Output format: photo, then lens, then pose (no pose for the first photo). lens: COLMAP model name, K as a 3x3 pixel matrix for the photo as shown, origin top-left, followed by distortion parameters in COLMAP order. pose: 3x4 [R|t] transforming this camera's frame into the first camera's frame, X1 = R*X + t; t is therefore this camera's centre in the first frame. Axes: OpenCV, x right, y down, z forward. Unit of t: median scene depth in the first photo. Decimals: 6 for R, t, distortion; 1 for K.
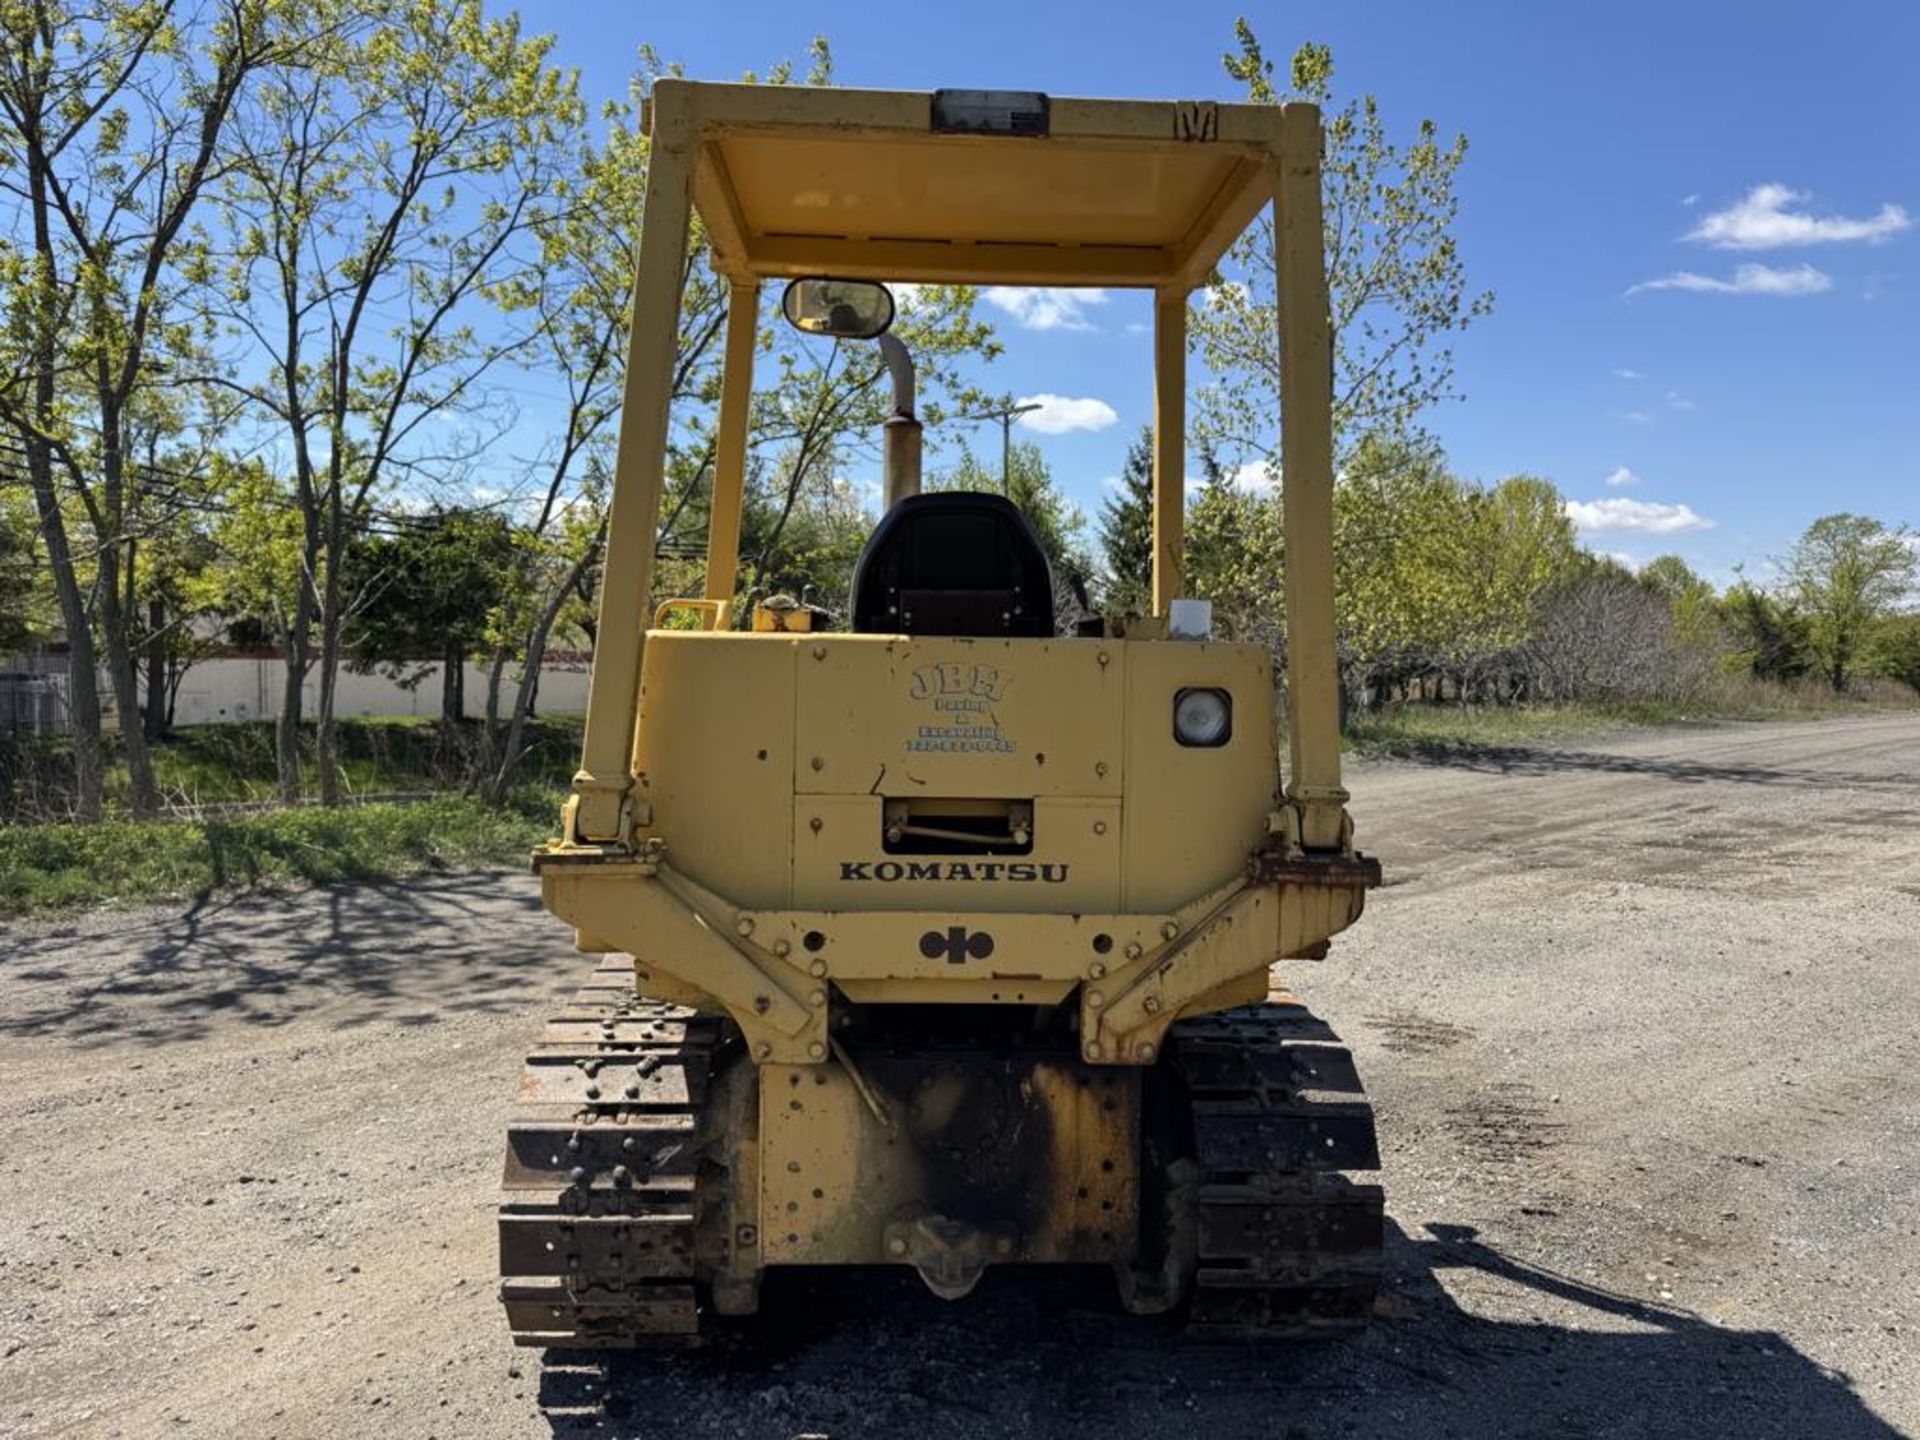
lens RADIAL K [[1338.5, 0, 960.0], [0, 1338.5, 720.0], [0, 0, 1]] dist [0.069624, -0.094316]
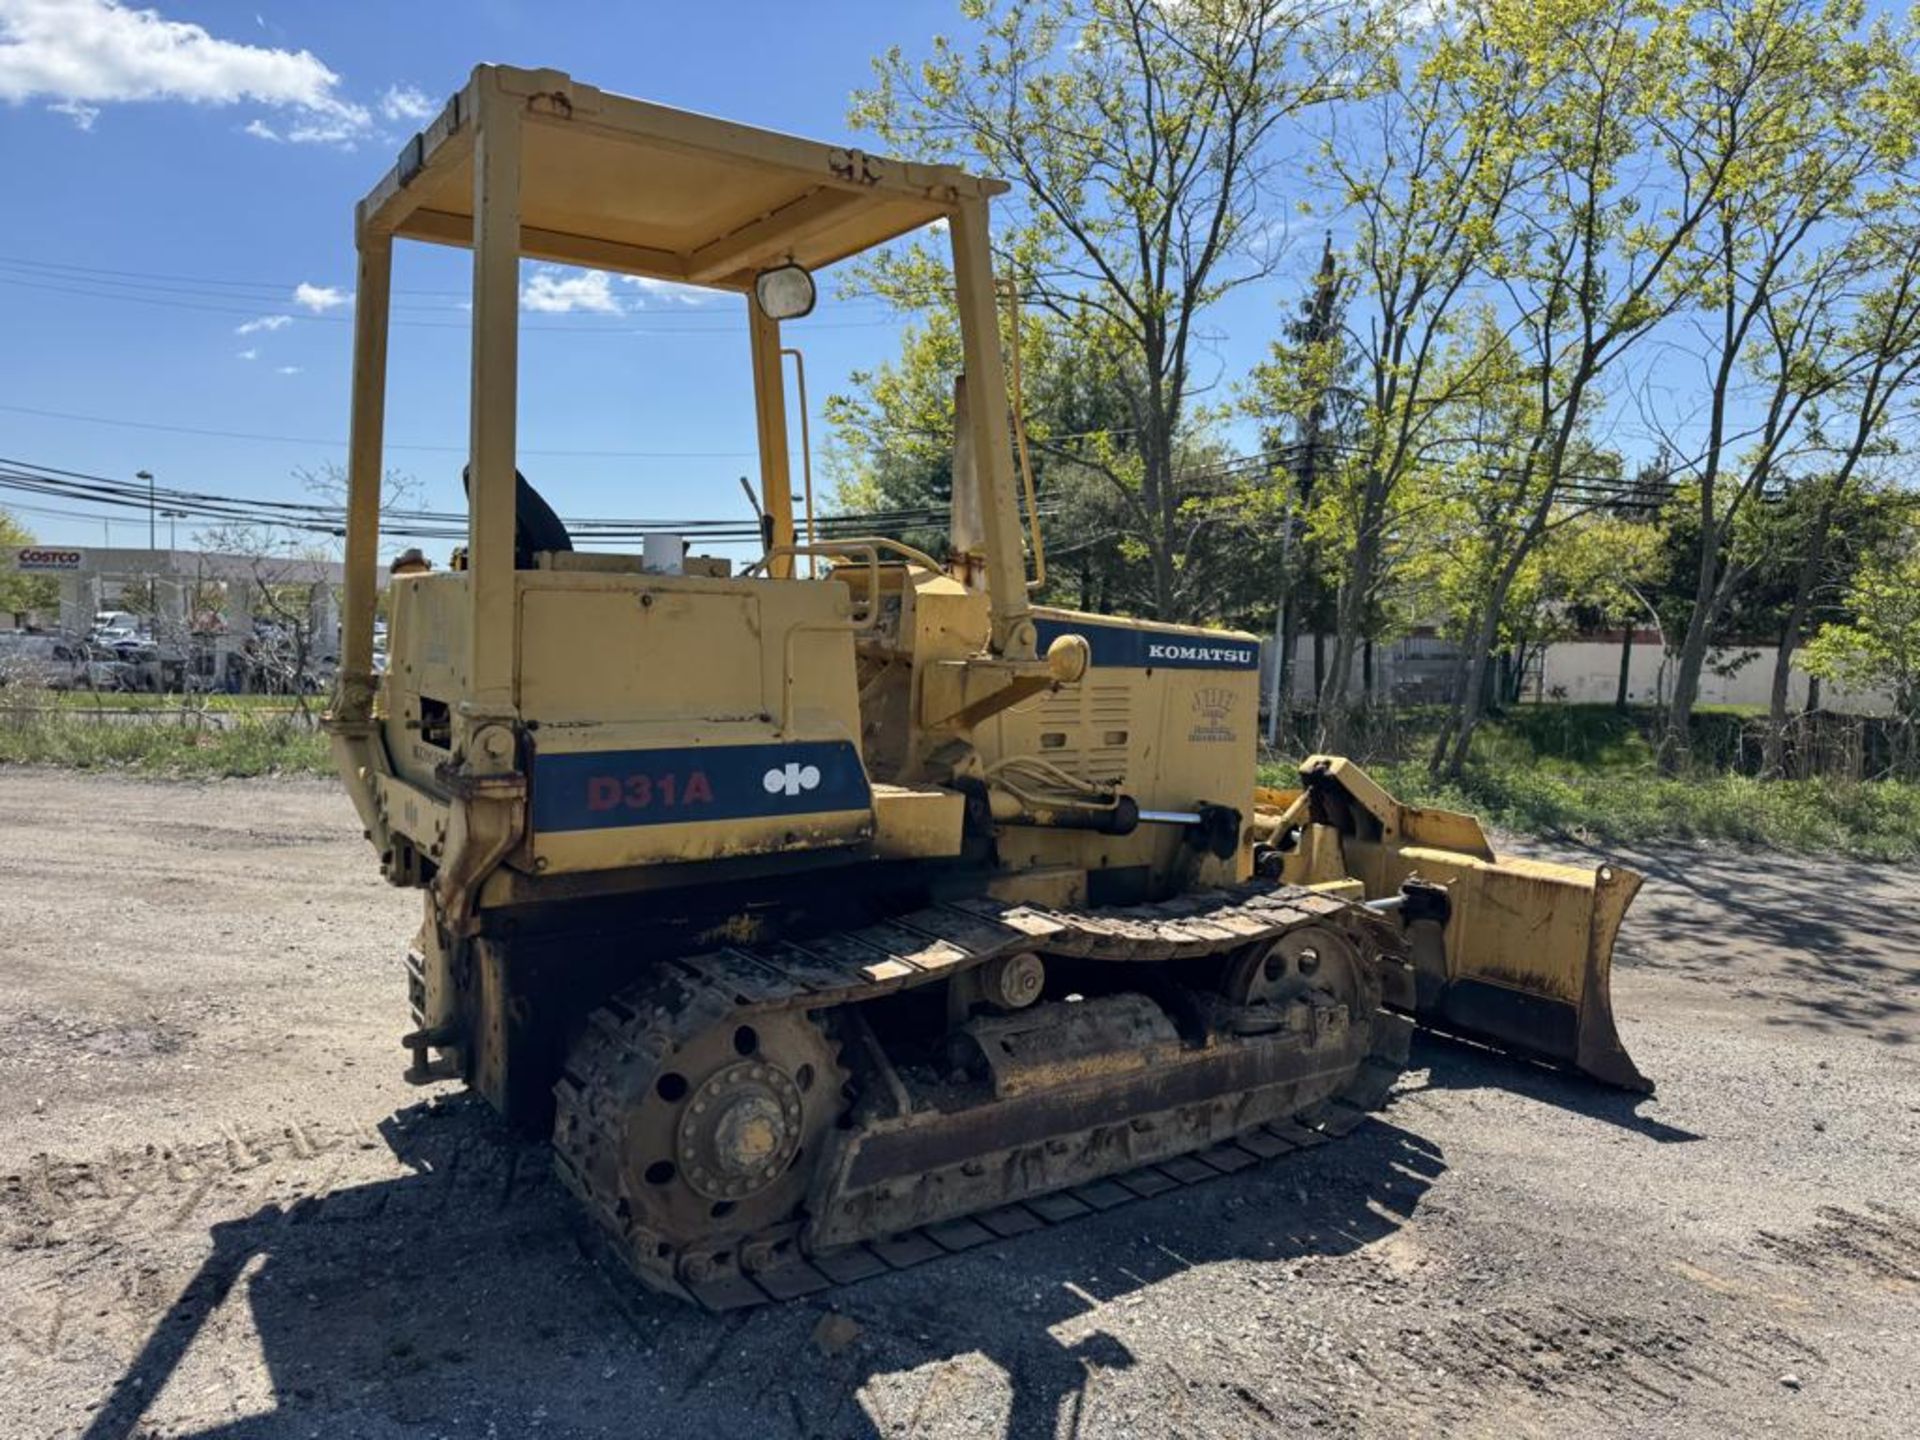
lens RADIAL K [[1338.5, 0, 960.0], [0, 1338.5, 720.0], [0, 0, 1]] dist [0.069624, -0.094316]
pose [[0.528719, 0.062551, -0.846489, 1.304249], [-0.054772, 0.997717, 0.039515, -0.001043], [0.847028, 0.025471, 0.530938, 0.731919]]
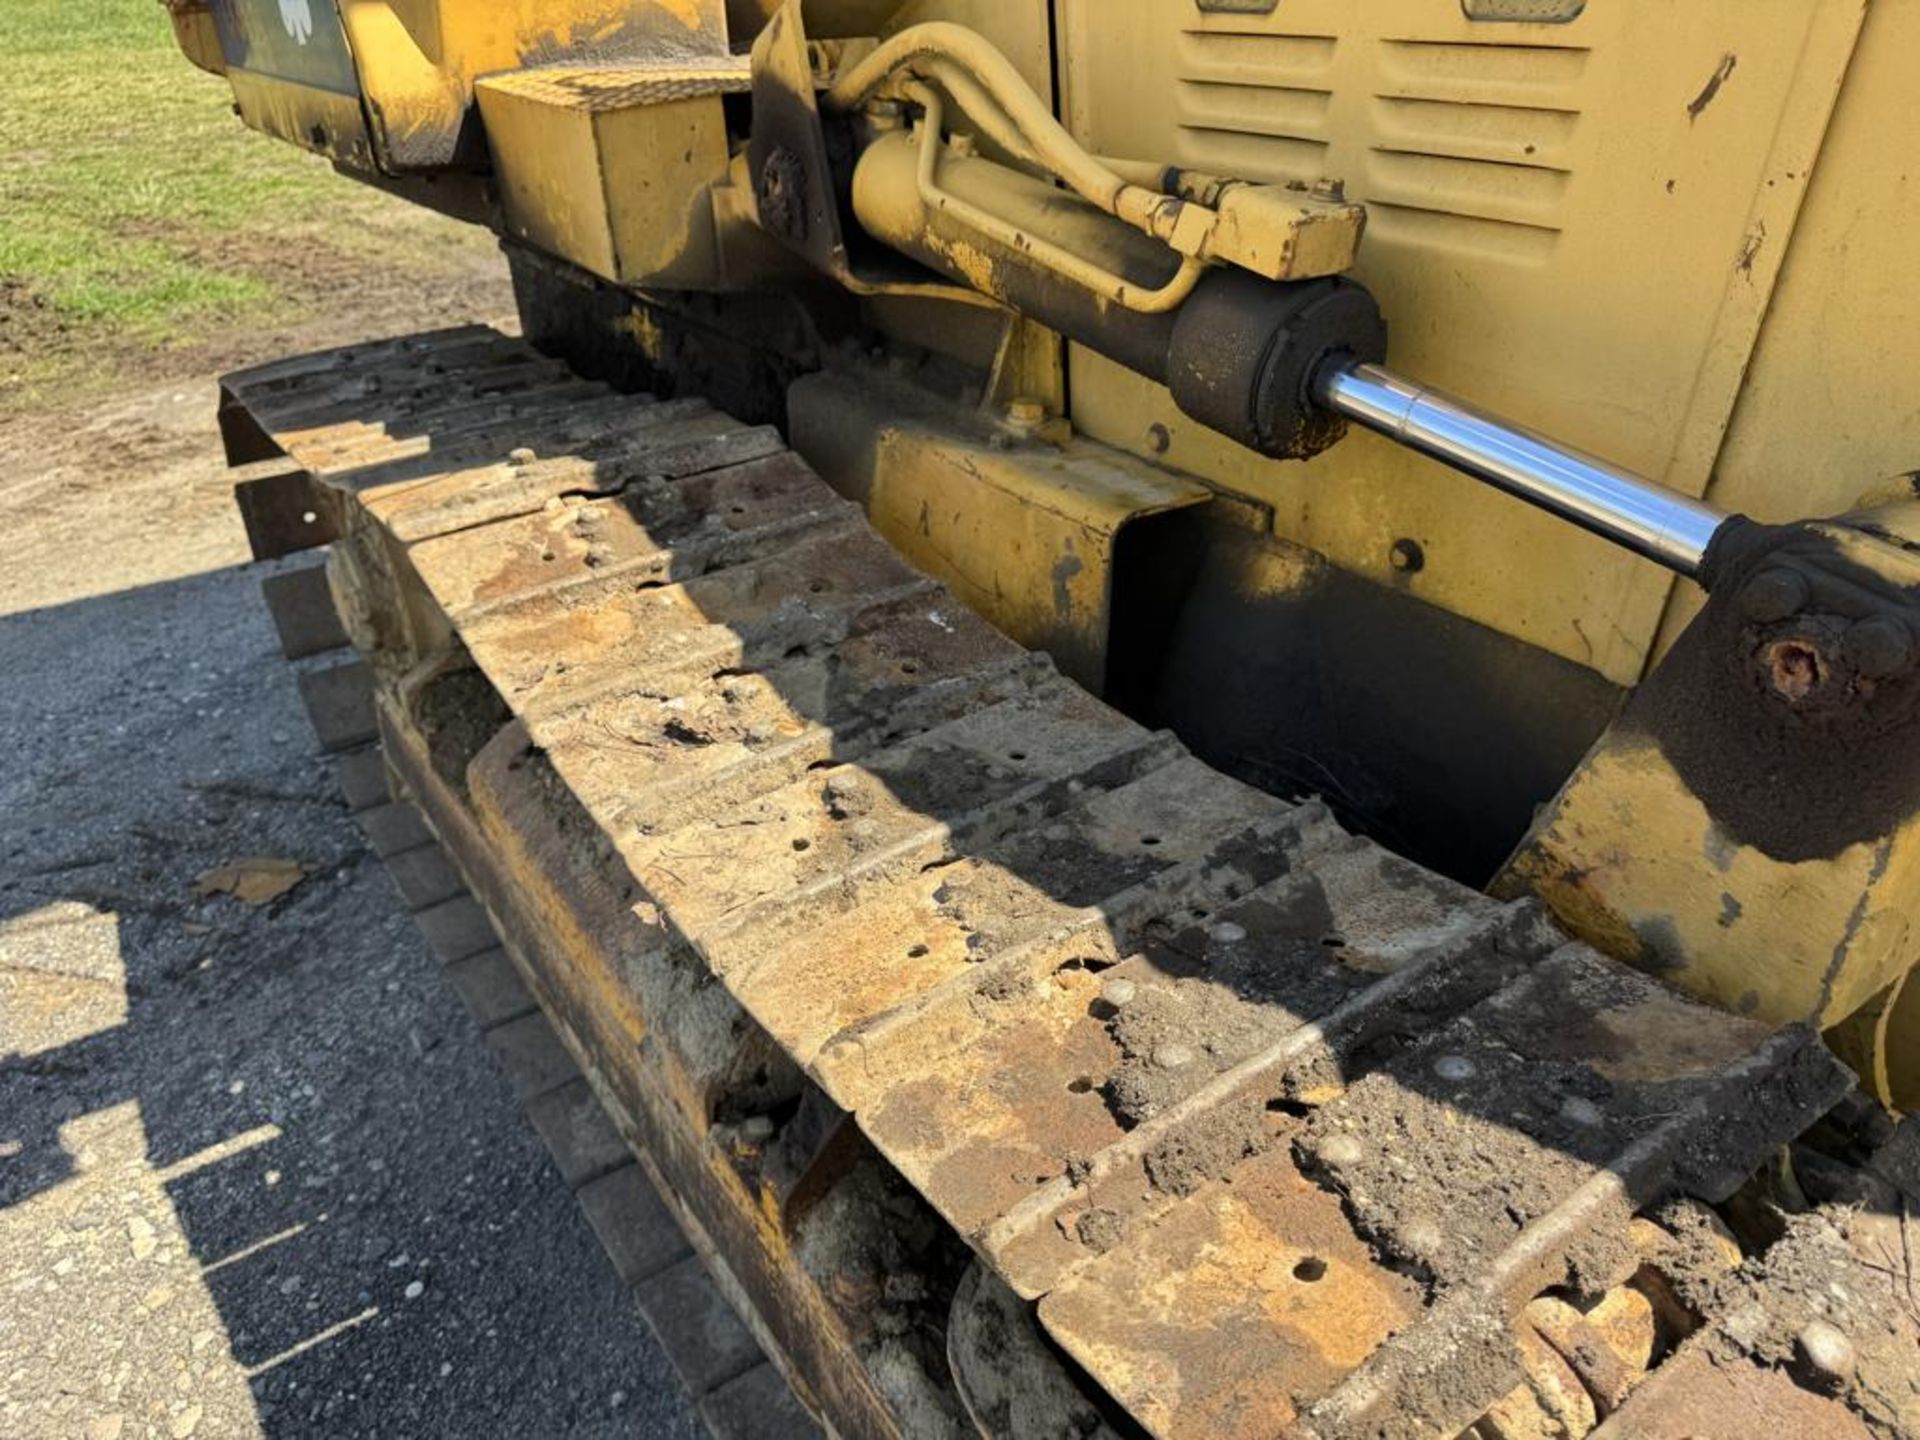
lens RADIAL K [[1338.5, 0, 960.0], [0, 1338.5, 720.0], [0, 0, 1]] dist [0.069624, -0.094316]
pose [[-0.837809, 0.277518, -0.470170, 0.354202], [-0.012854, 0.850910, 0.525154, 0.056364], [0.545812, 0.446022, -0.709333, 1.968754]]
